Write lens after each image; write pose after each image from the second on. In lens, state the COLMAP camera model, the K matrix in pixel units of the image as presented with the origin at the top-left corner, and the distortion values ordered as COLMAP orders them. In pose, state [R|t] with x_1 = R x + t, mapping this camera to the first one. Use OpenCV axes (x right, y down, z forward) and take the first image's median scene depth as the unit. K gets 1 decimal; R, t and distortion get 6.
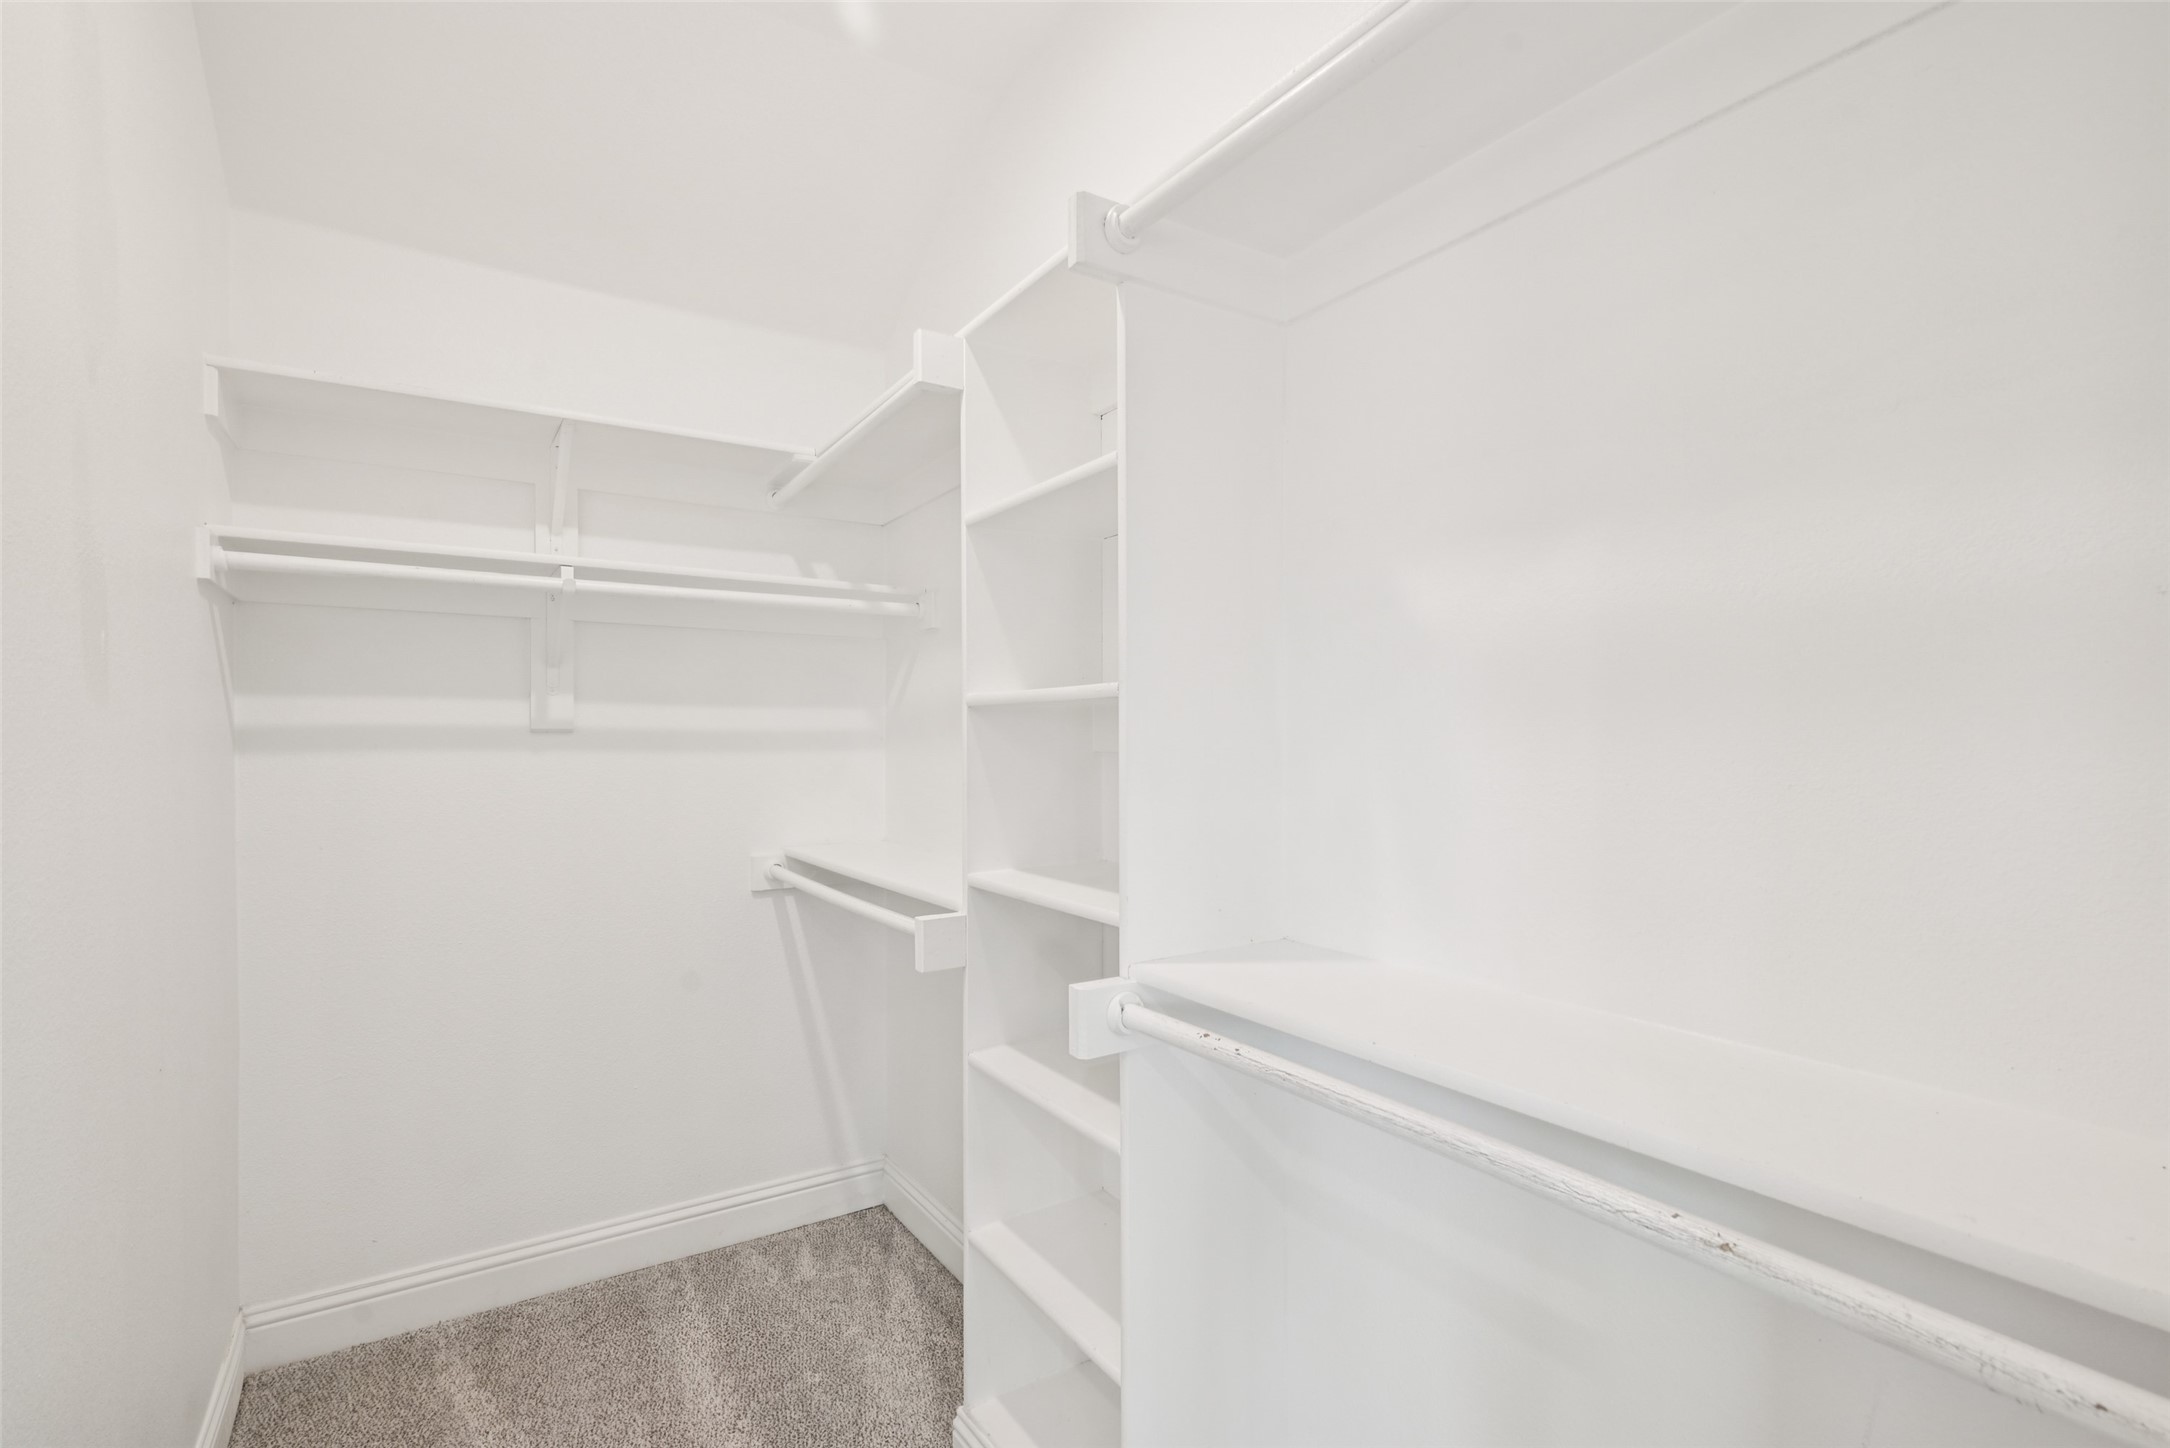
lens RADIAL K [[982.3, 0, 1084.9], [0, 982.3, 737.9], [0, 0, 1]] dist [0.001803, -0.000077]
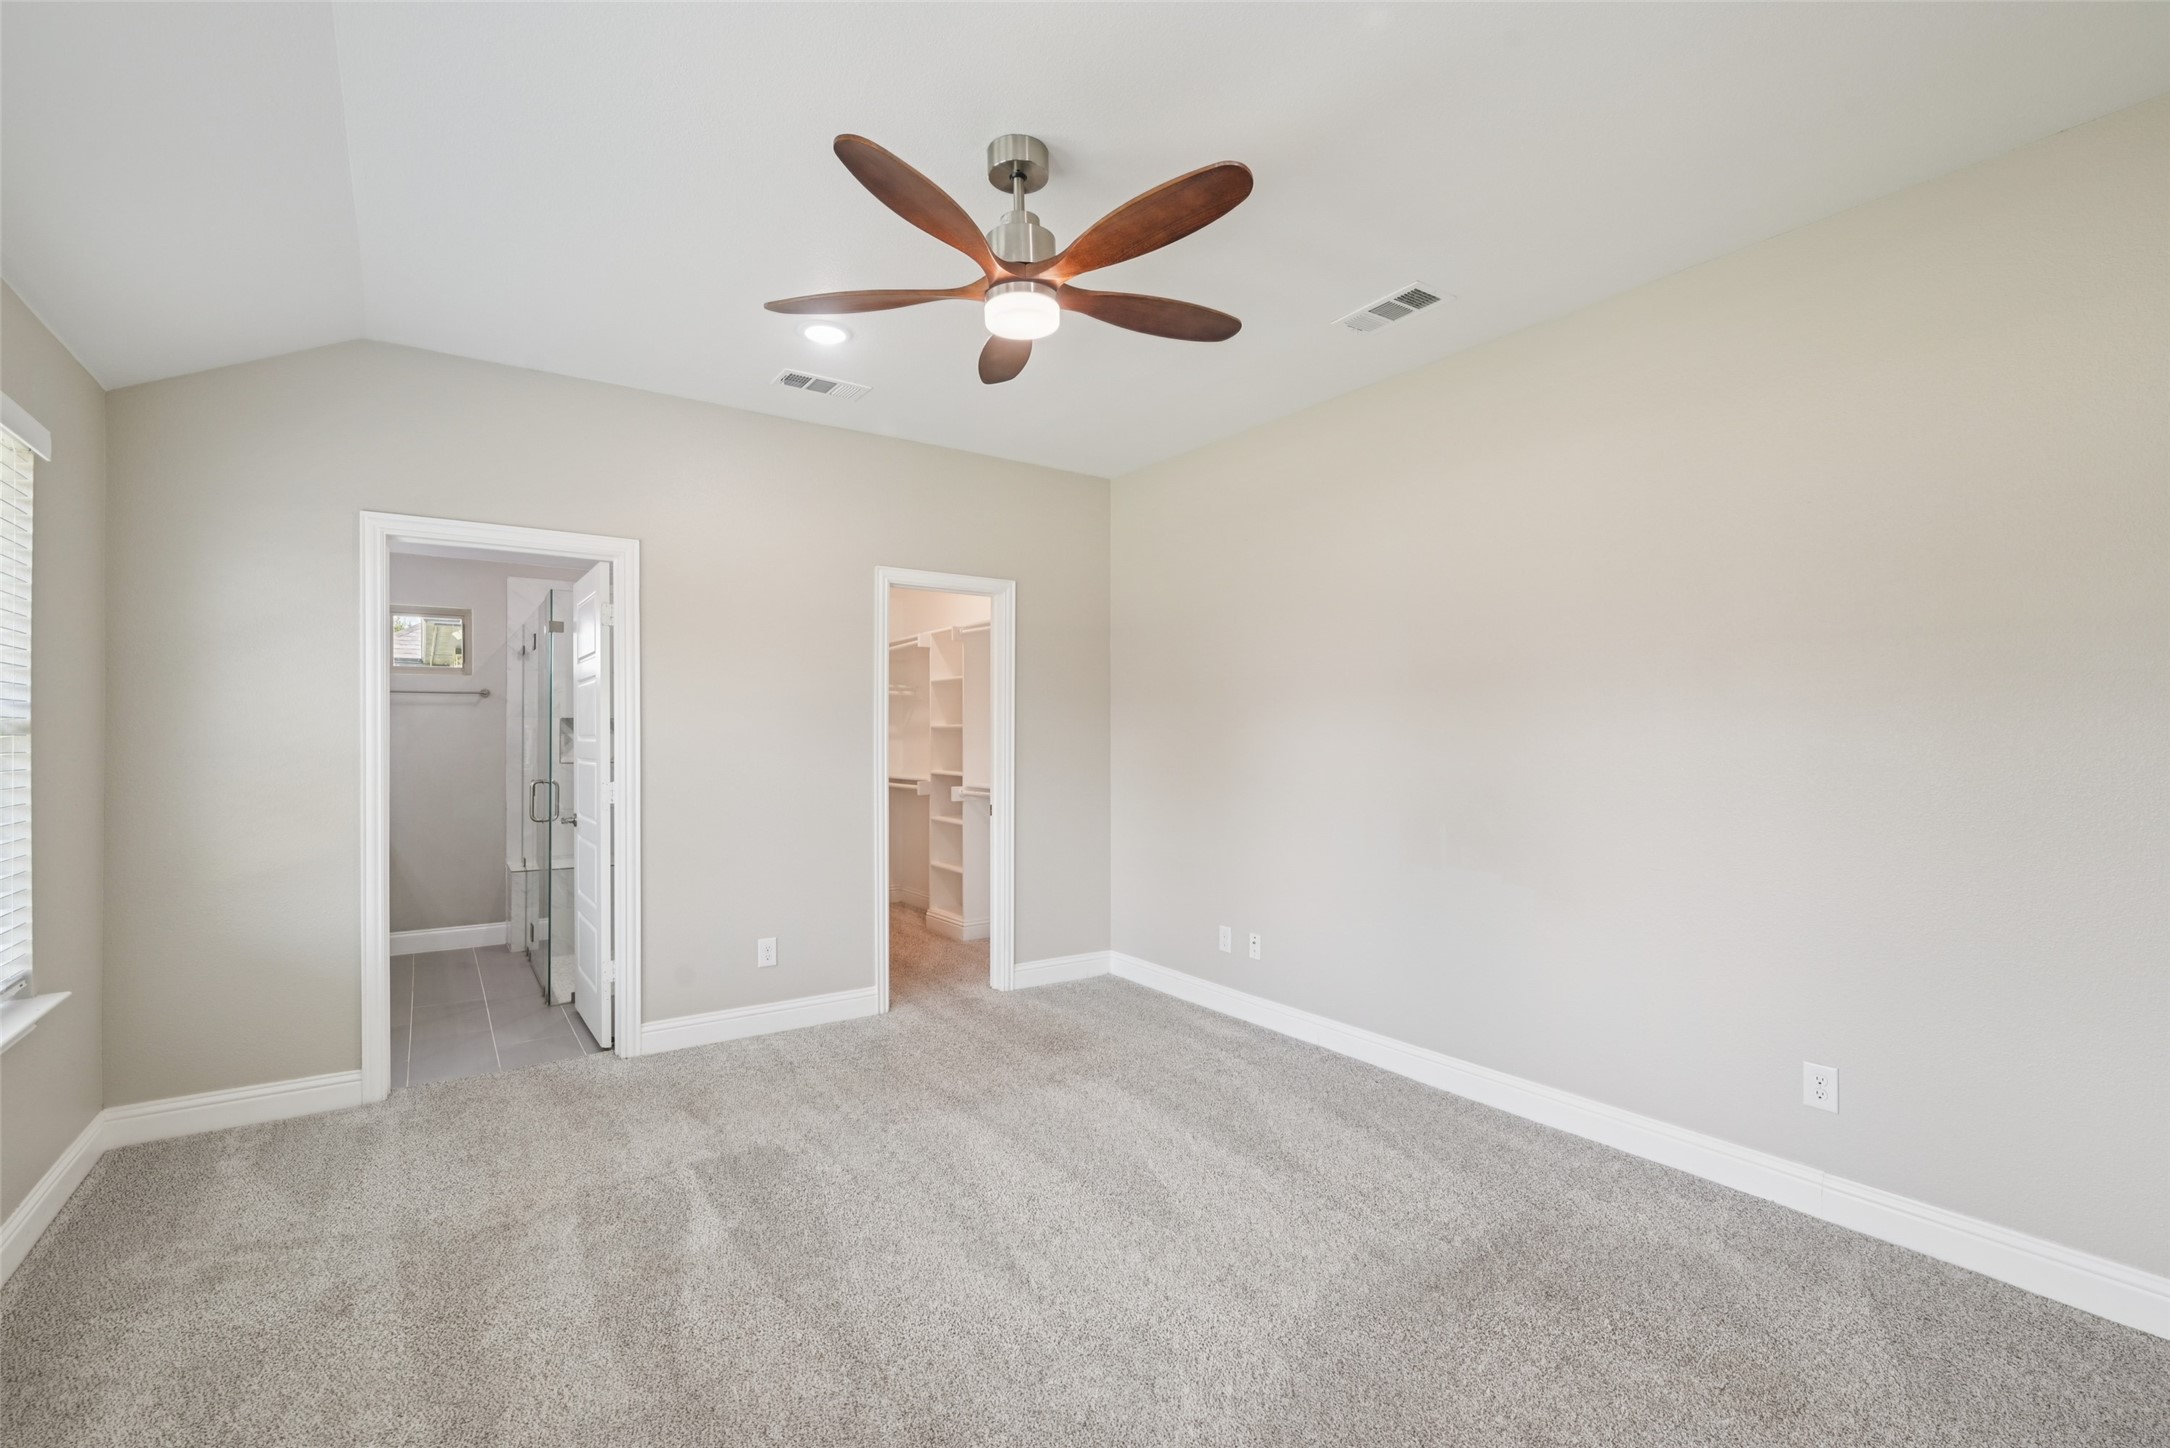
lens RADIAL K [[944.0, 0, 1084.2], [0, 944.0, 736.6], [0, 0, 1]] dist [0.002743, 0.000227]
pose [[0.998979, 0.011464, 0.043693, 0.332589], [-0.011588, 0.999930, 0.002586, -0.017214], [-0.043660, -0.003089, 0.999042, -2.852127]]
